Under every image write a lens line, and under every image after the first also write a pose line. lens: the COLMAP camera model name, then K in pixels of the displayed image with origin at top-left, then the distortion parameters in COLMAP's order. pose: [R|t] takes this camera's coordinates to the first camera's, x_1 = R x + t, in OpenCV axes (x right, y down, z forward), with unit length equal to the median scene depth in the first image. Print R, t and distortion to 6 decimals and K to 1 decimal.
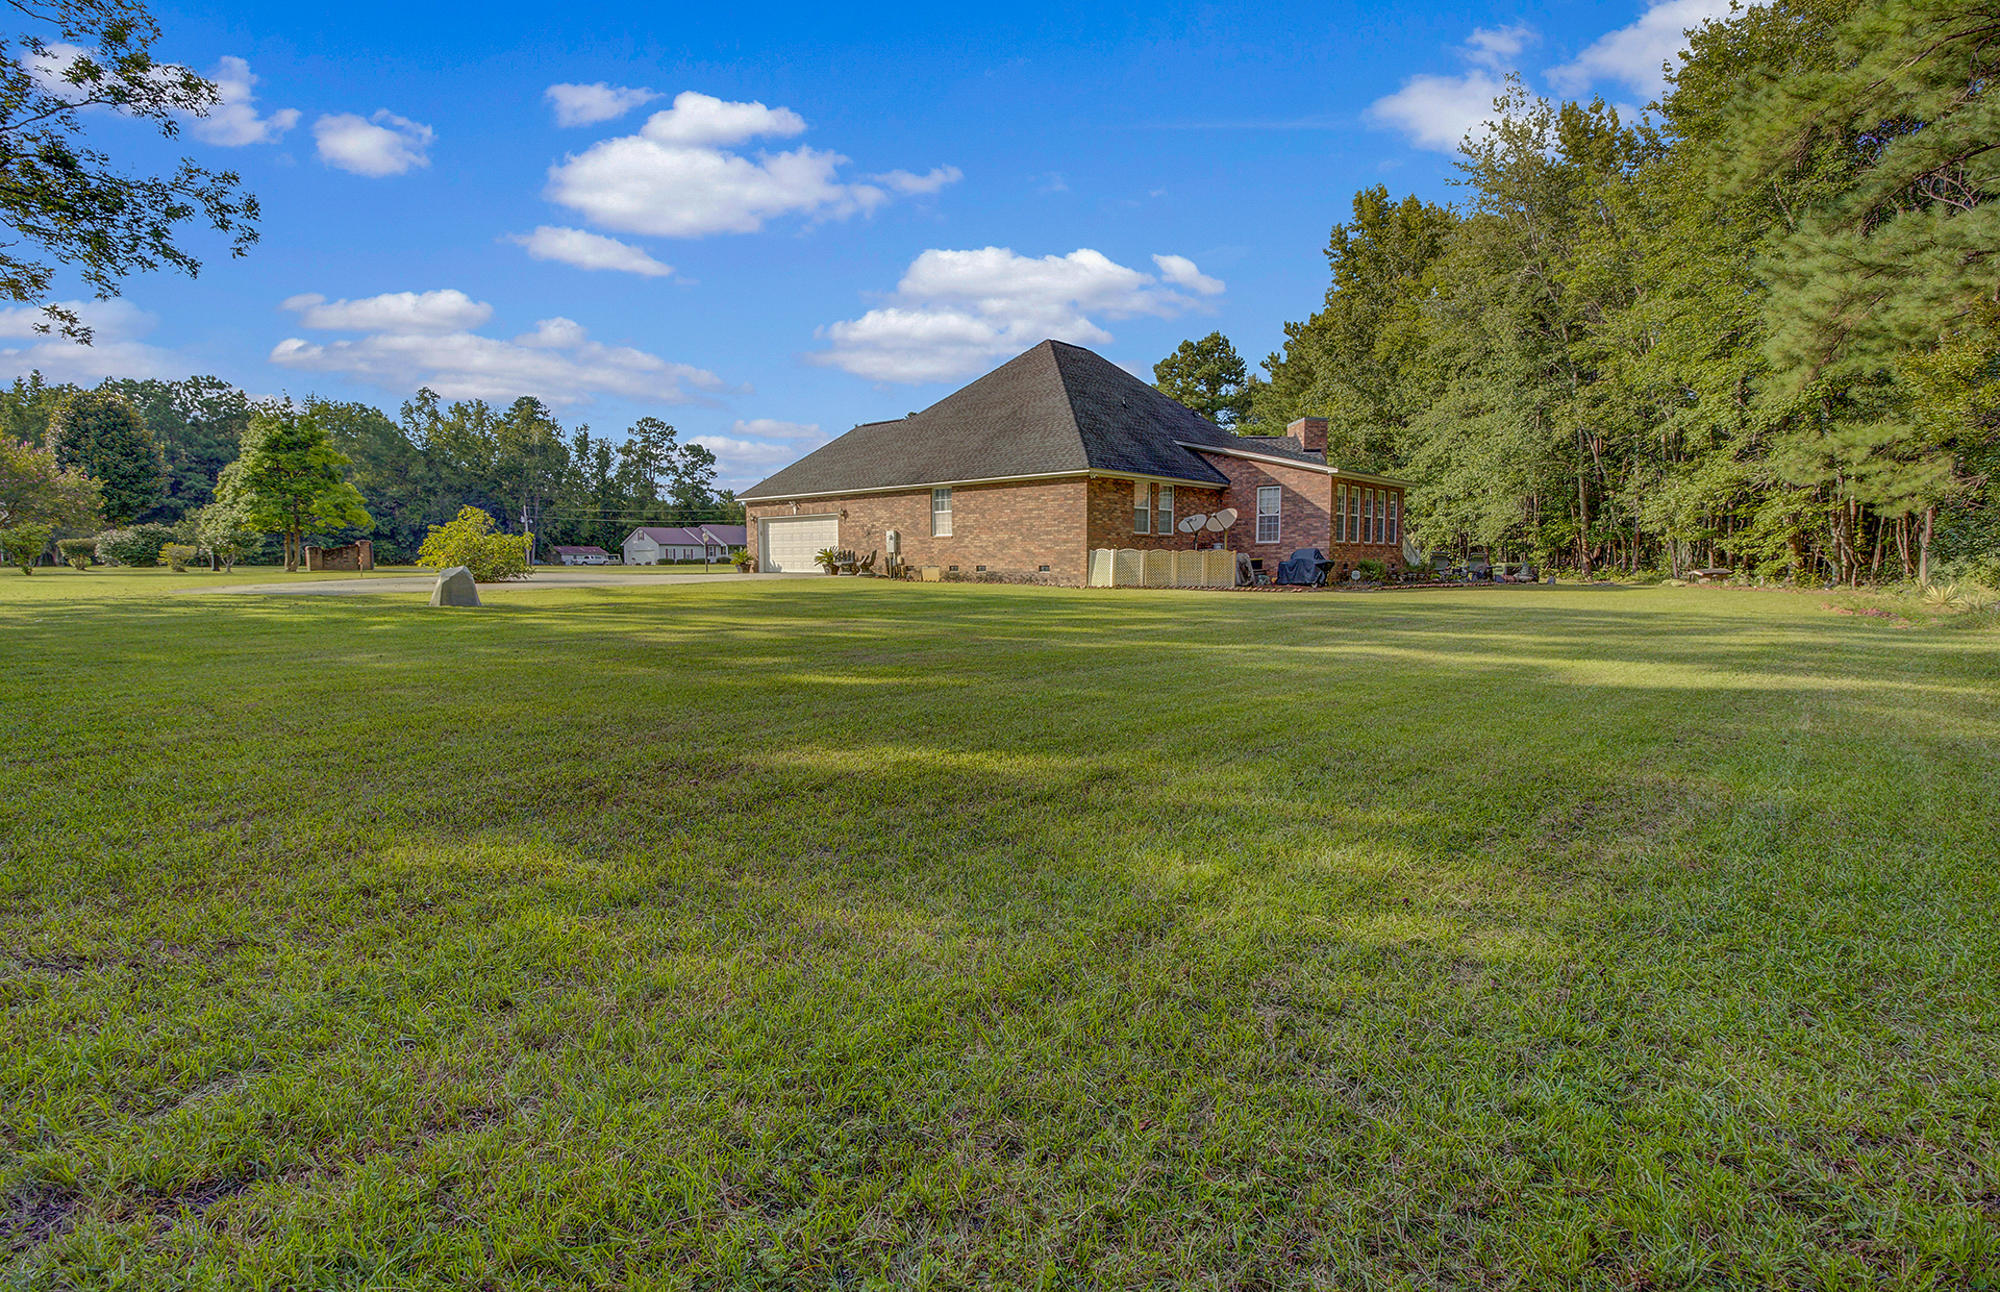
lens RADIAL K [[975.2, 0, 995.0], [0, 975.2, 679.6], [0, 0, 1]] dist [-0.001316, -0.006599]
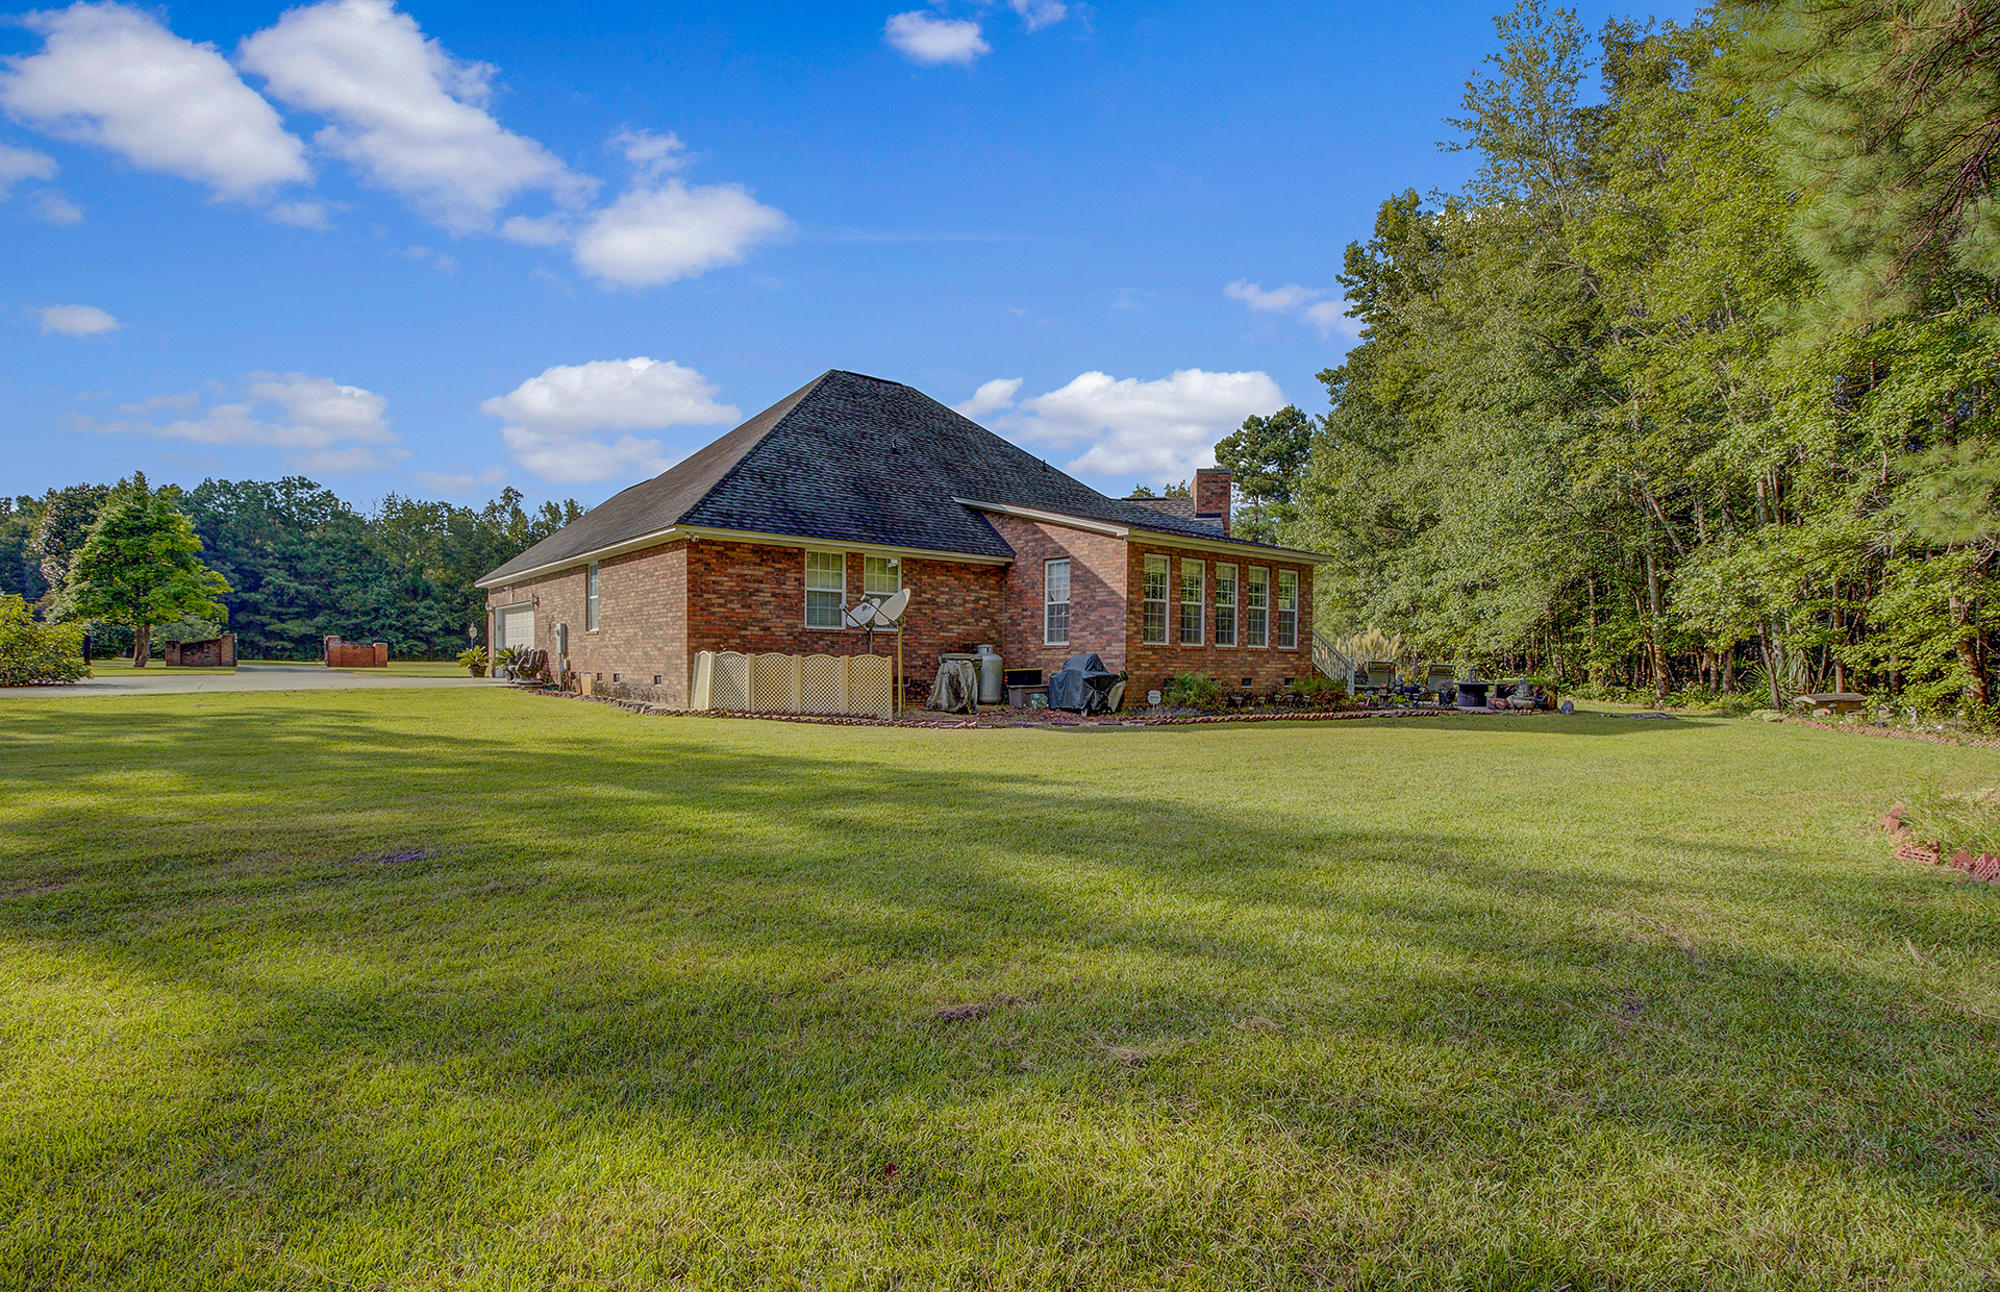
lens RADIAL K [[977.2, 0, 1009.1], [0, 977.2, 727.2], [0, 0, 1]] dist [-0.003209, -0.001618]
pose [[0.987674, 0.022238, -0.154939, 0.342490], [-0.030697, 0.998153, -0.052423, -0.047735], [0.153487, 0.056533, 0.986532, 0.337846]]
